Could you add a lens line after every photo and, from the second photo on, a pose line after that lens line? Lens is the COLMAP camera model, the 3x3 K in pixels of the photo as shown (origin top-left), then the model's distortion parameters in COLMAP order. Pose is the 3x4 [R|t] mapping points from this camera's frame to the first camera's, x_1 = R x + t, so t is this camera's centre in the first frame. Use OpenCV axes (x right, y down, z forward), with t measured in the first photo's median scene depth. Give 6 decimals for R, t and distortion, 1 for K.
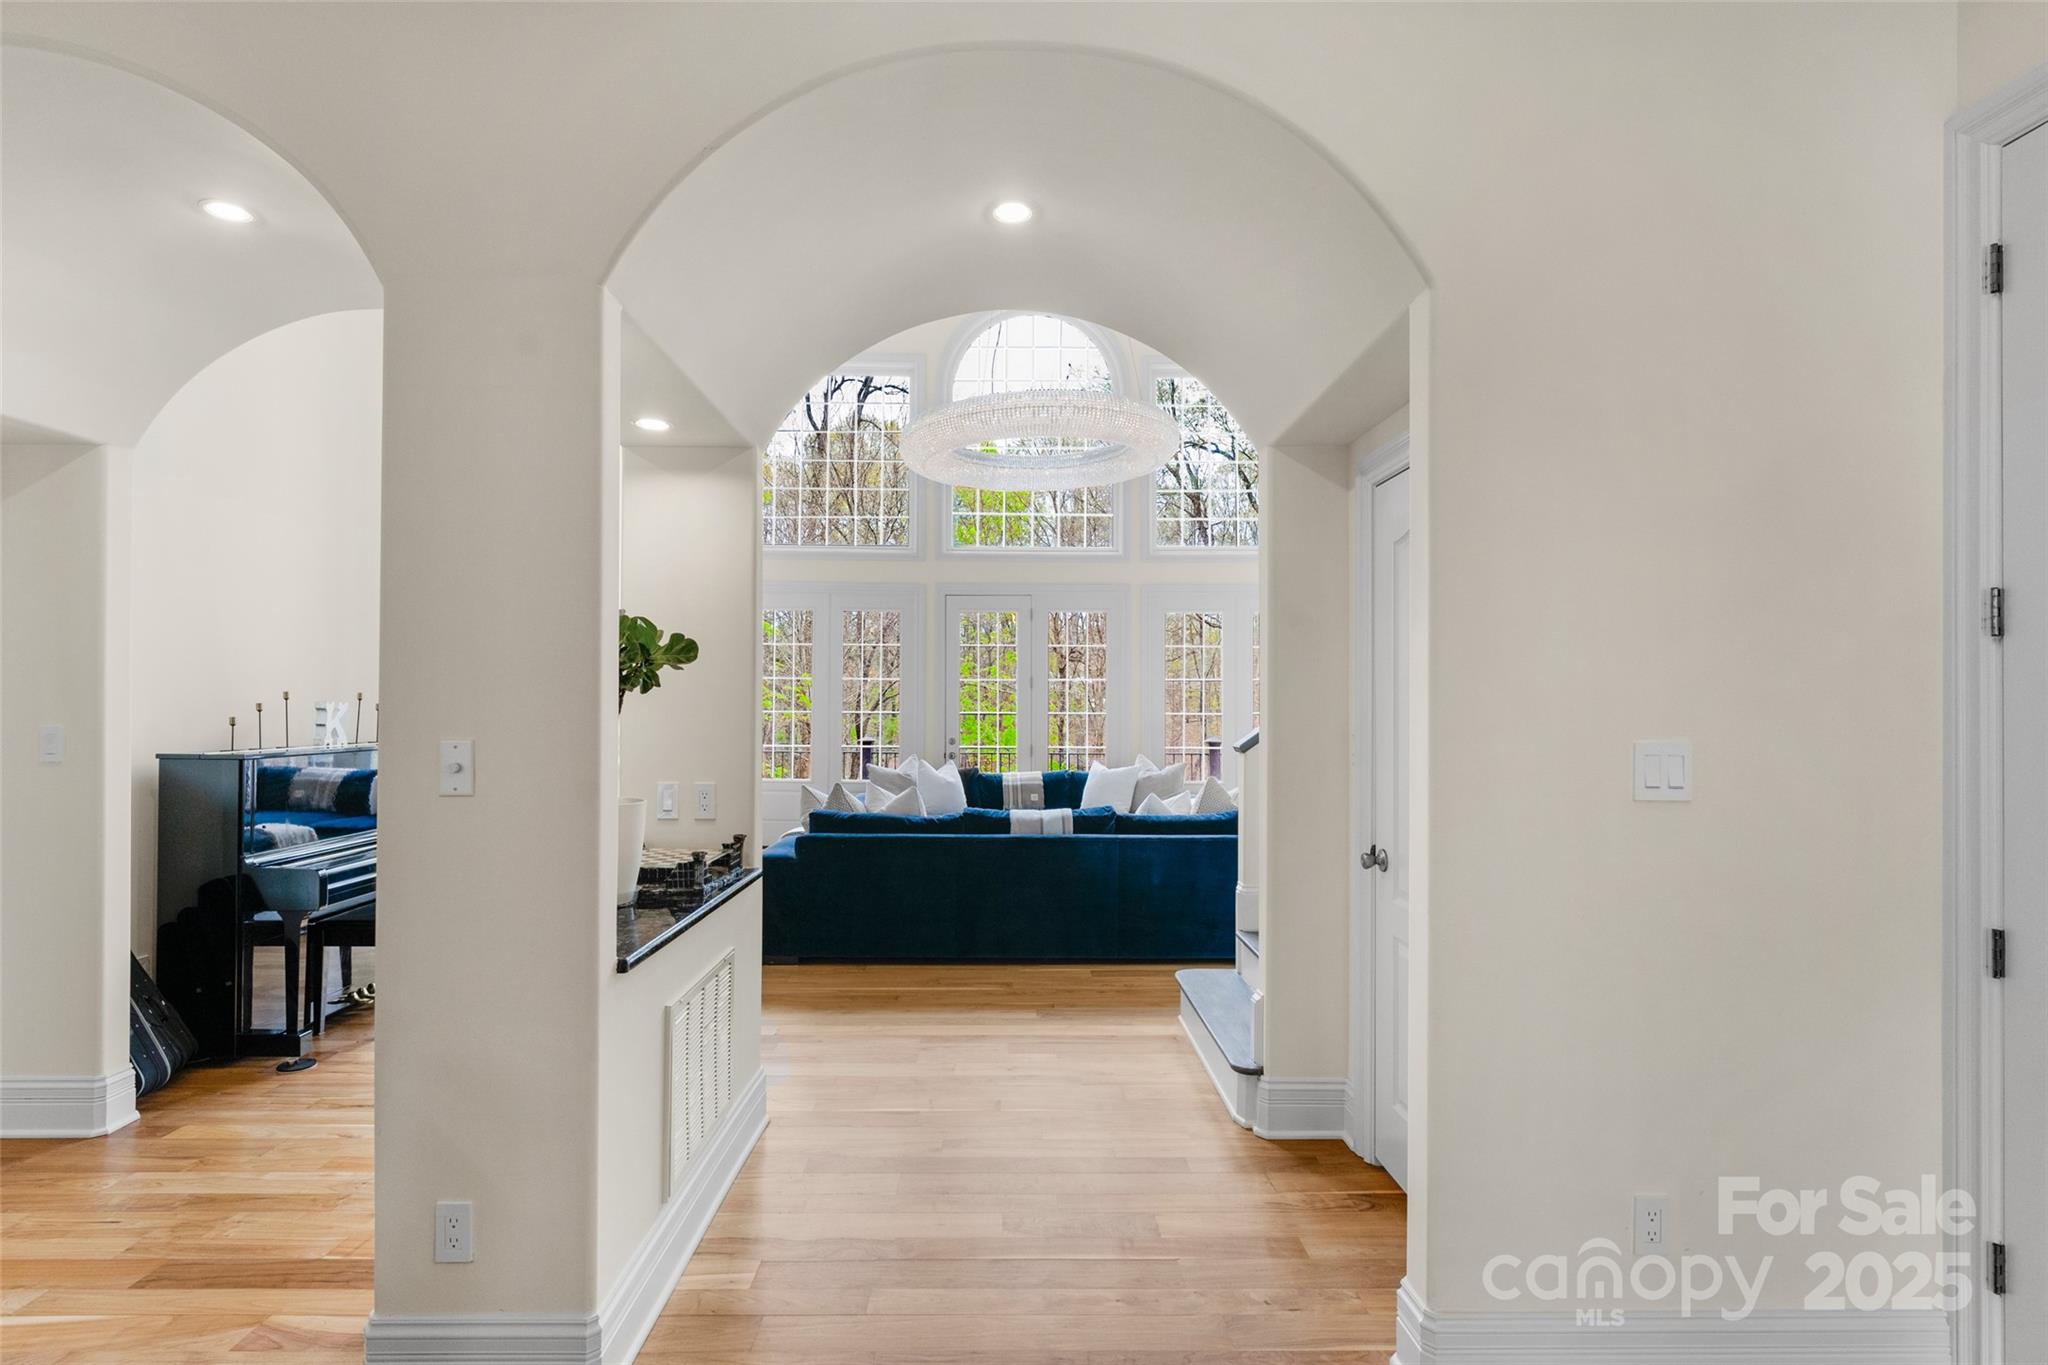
lens RADIAL K [[993.1, 0, 1009.0], [0, 993.1, 685.4], [0, 0, 1]] dist [-0.006965, 0.004414]
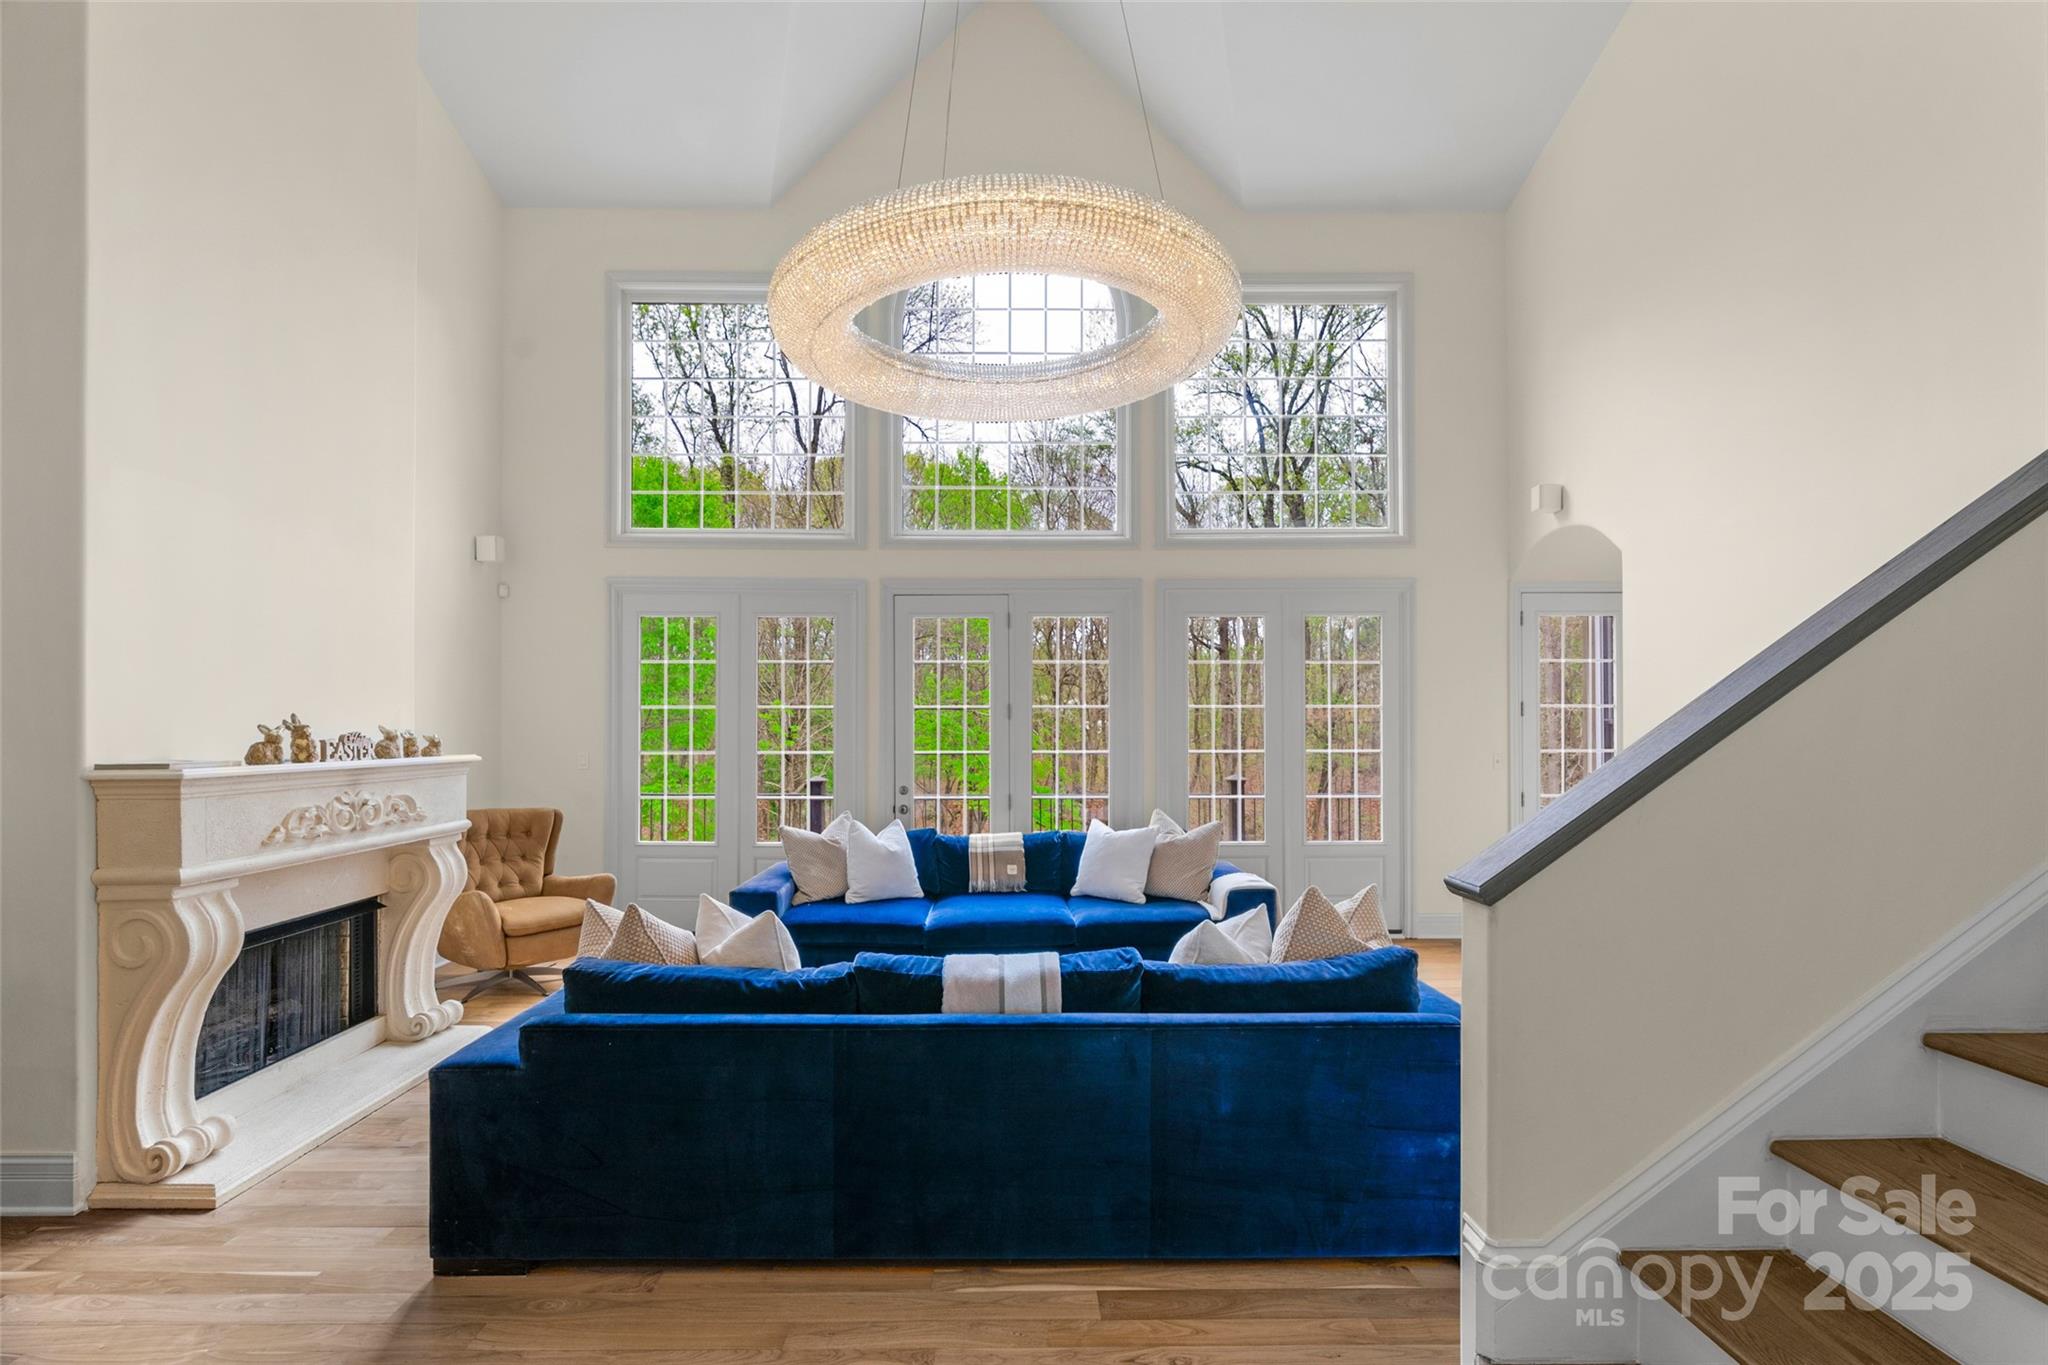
lens RADIAL K [[948.7, 0, 1001.5], [0, 948.7, 721.7], [0, 0, 1]] dist [0.001065, -0.000121]
pose [[0.999972, -0.005077, -0.005538, 0.022161], [0.005157, 0.999881, 0.014555, -0.005900], [0.005463, -0.014584, 0.999879, 0.305463]]
